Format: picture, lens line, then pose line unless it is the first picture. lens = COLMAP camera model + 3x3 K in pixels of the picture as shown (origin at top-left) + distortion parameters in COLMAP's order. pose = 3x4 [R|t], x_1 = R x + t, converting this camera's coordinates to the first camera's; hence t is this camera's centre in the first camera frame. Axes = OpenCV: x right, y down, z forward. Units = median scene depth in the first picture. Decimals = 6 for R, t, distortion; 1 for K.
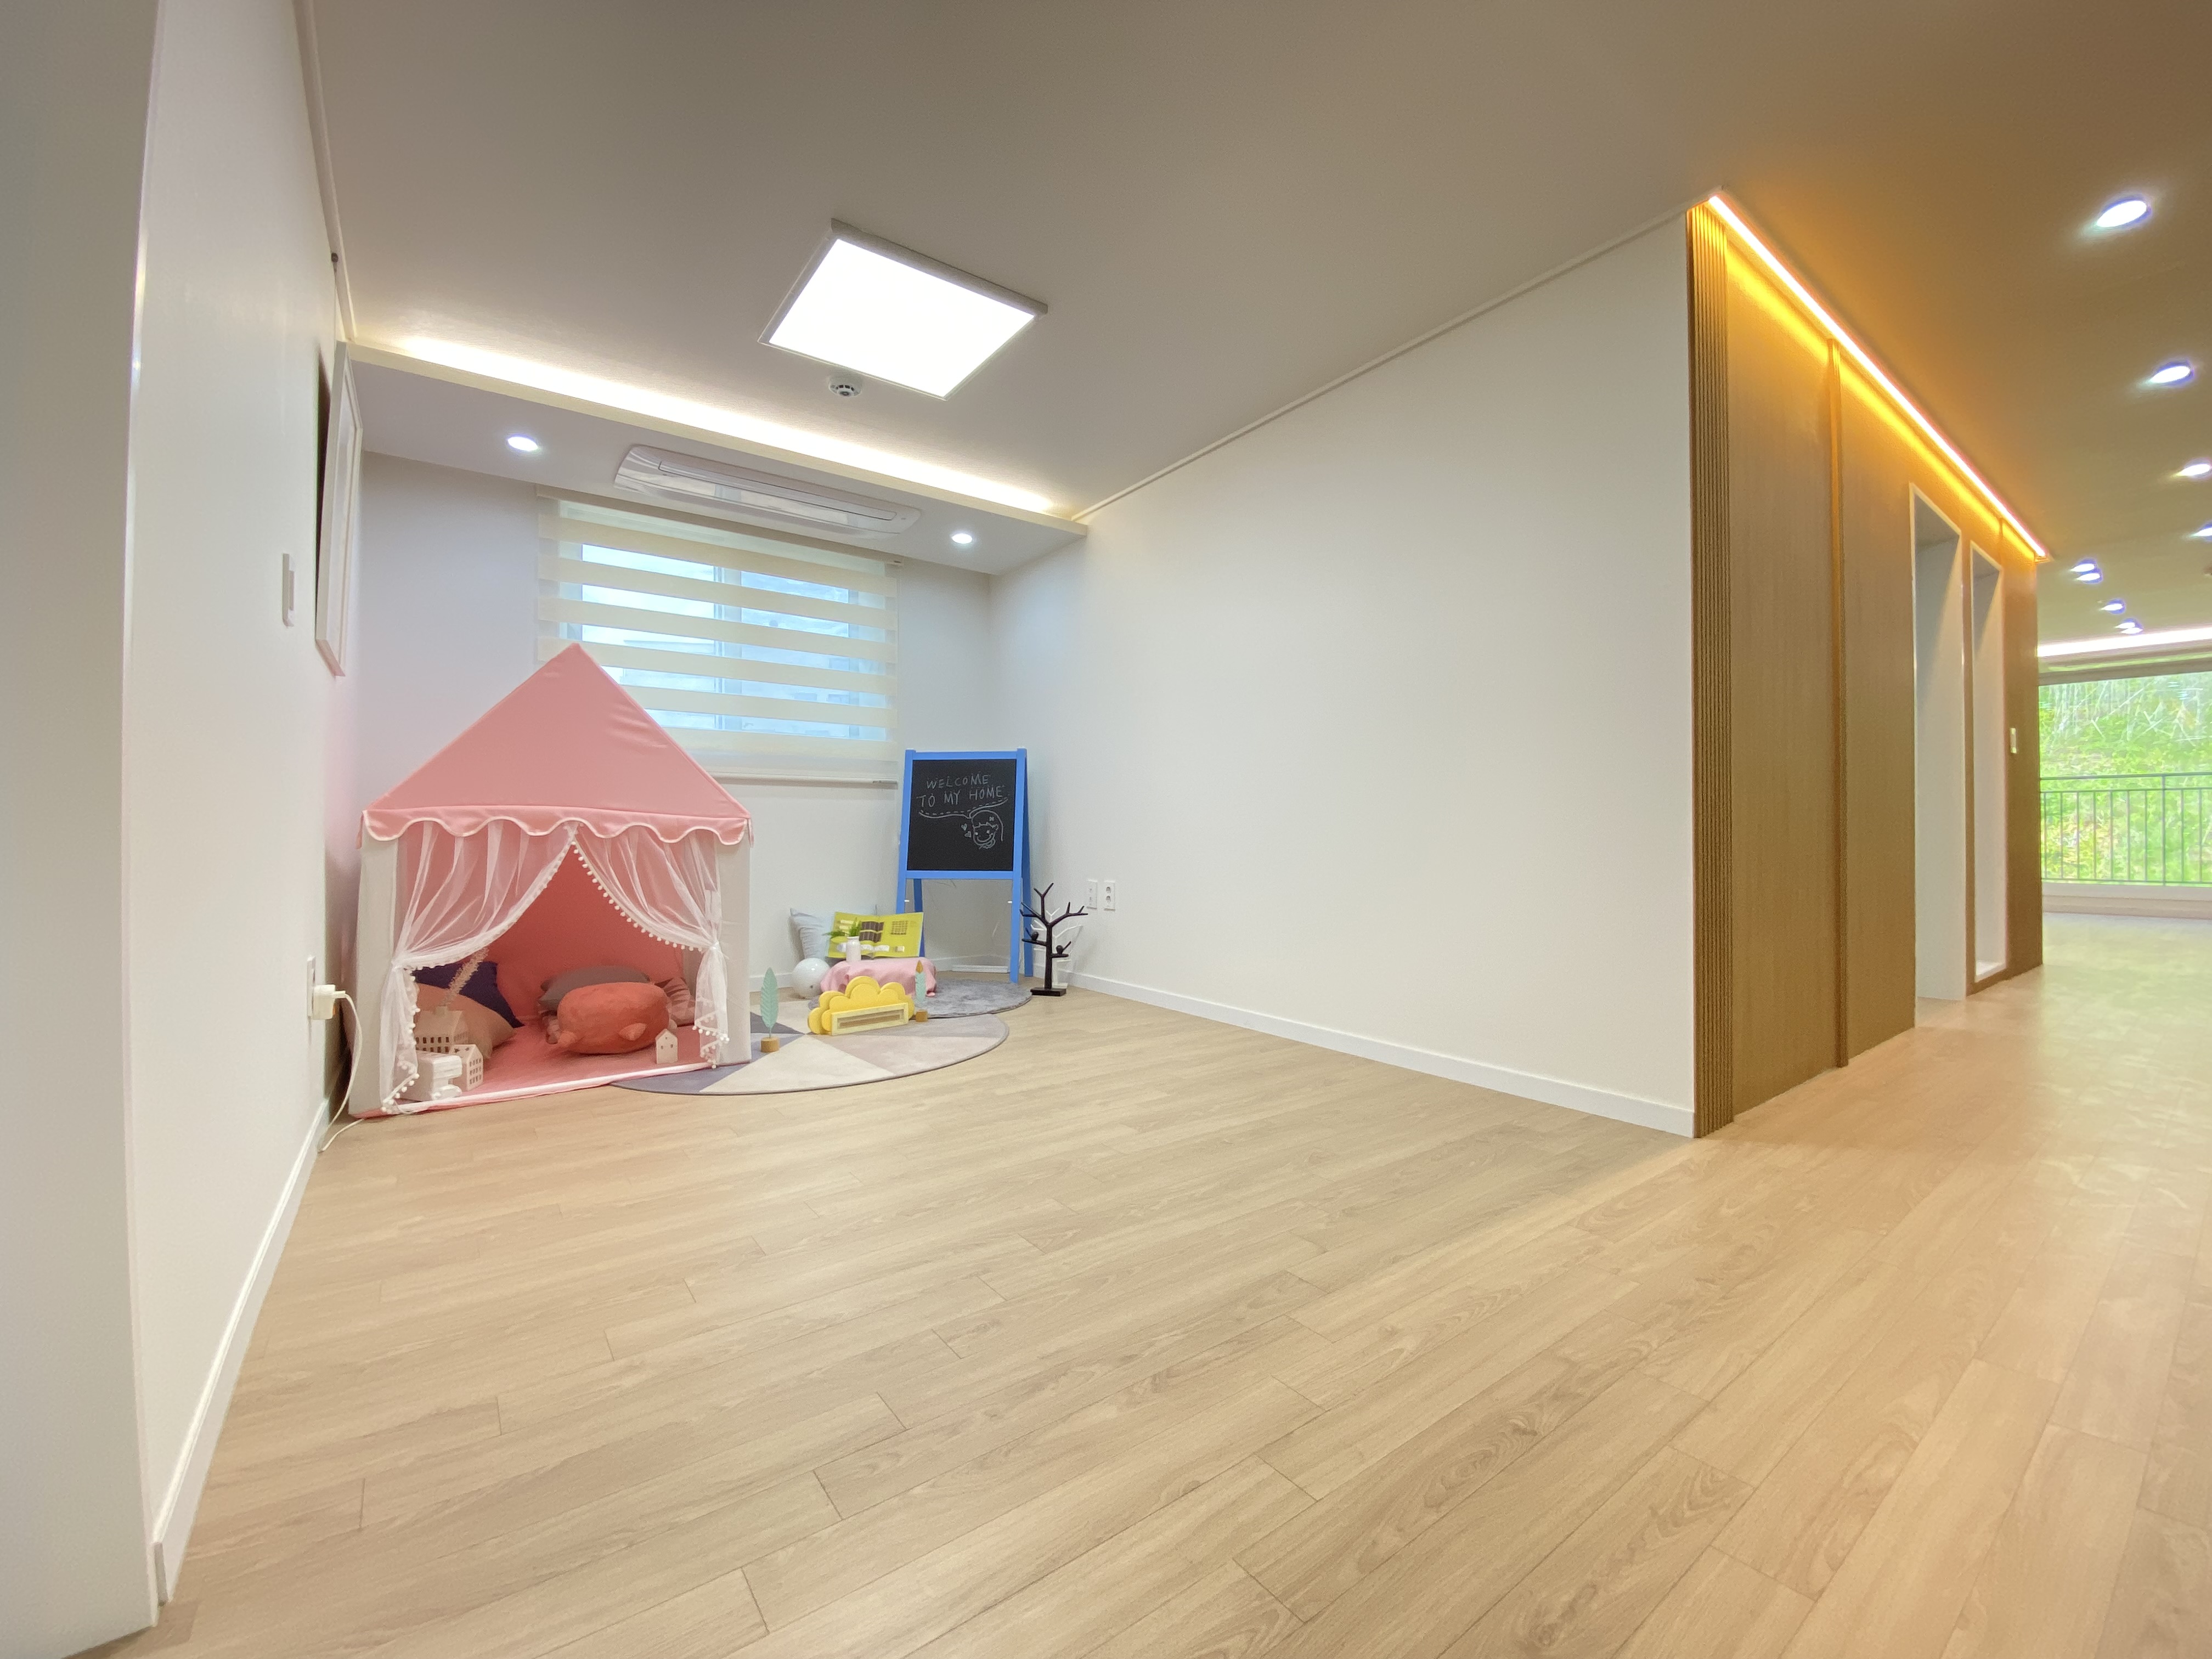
lens RADIAL K [[889.6, 0, 1101.0], [0, 889.6, 821.3], [0, 0, 1]] dist [0.013799, -0.015832]
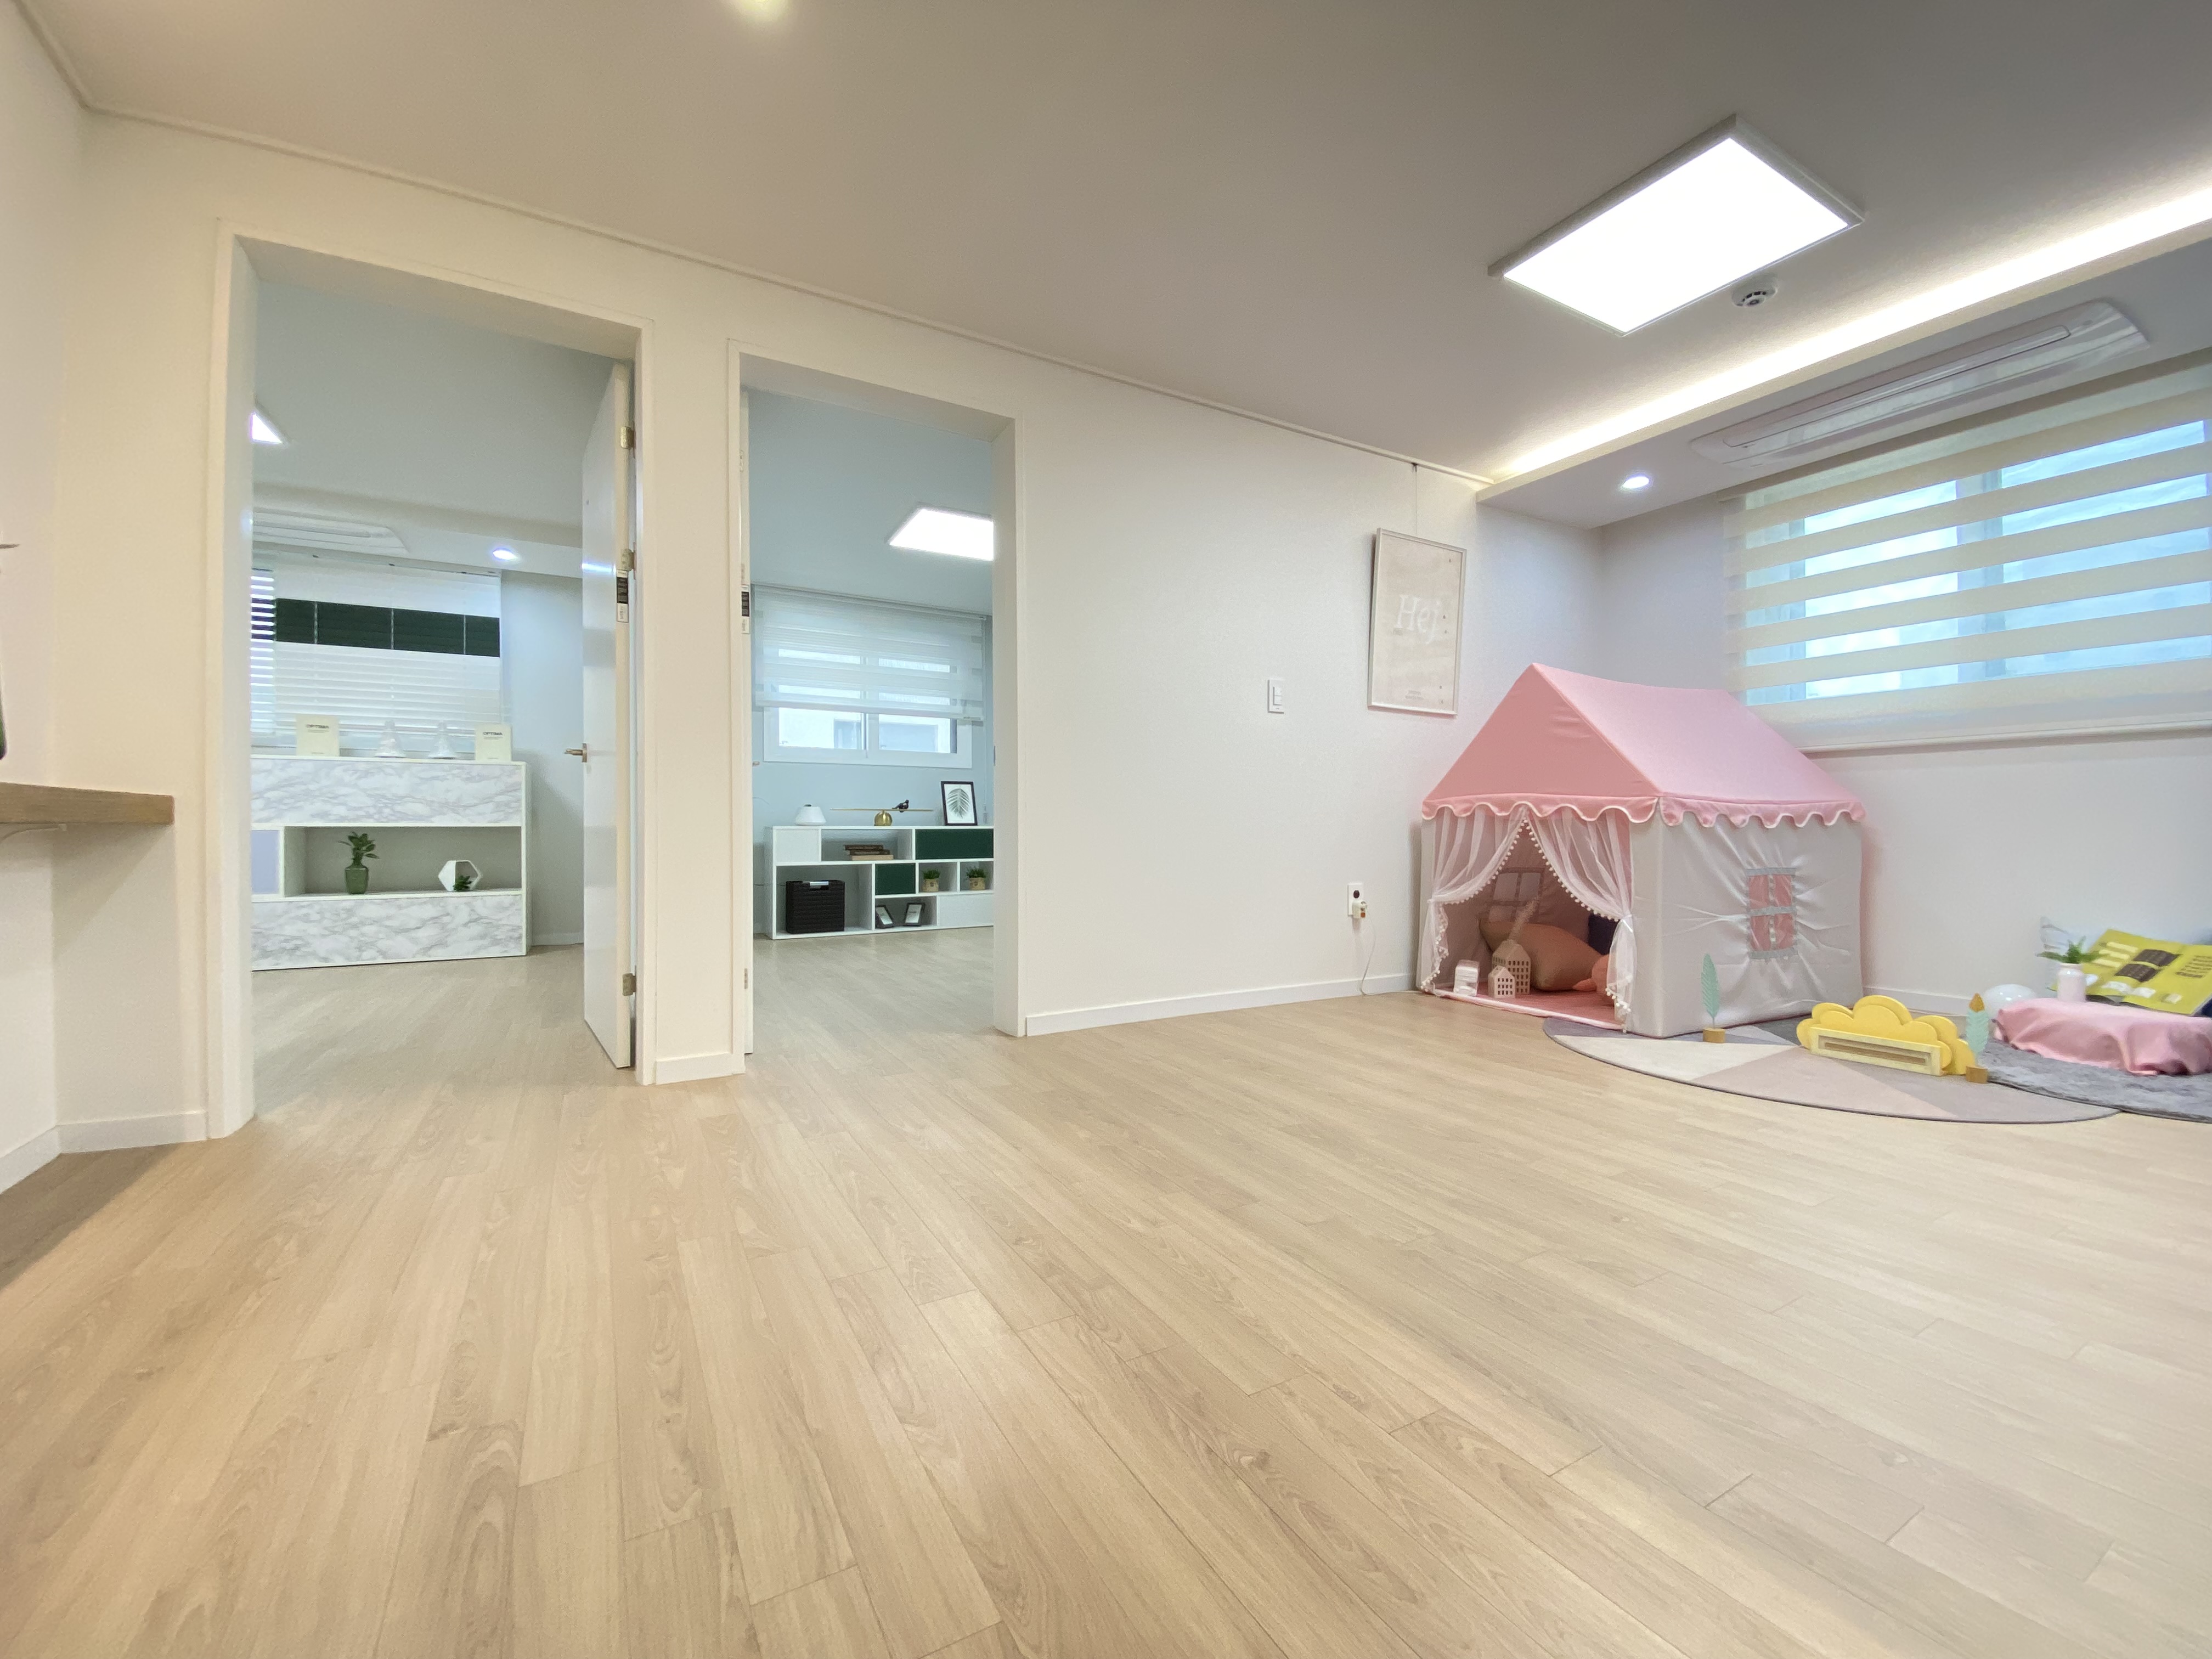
lens RADIAL K [[889.6, 0, 1082.8], [0, 889.6, 823.0], [0, 0, 1]] dist [0.013799, -0.015832]
pose [[-0.134420, -0.005079, -0.990911, 0.836347], [0.013824, 0.999880, -0.007000, 0.029207], [0.990828, -0.014639, -0.134334, 0.596066]]
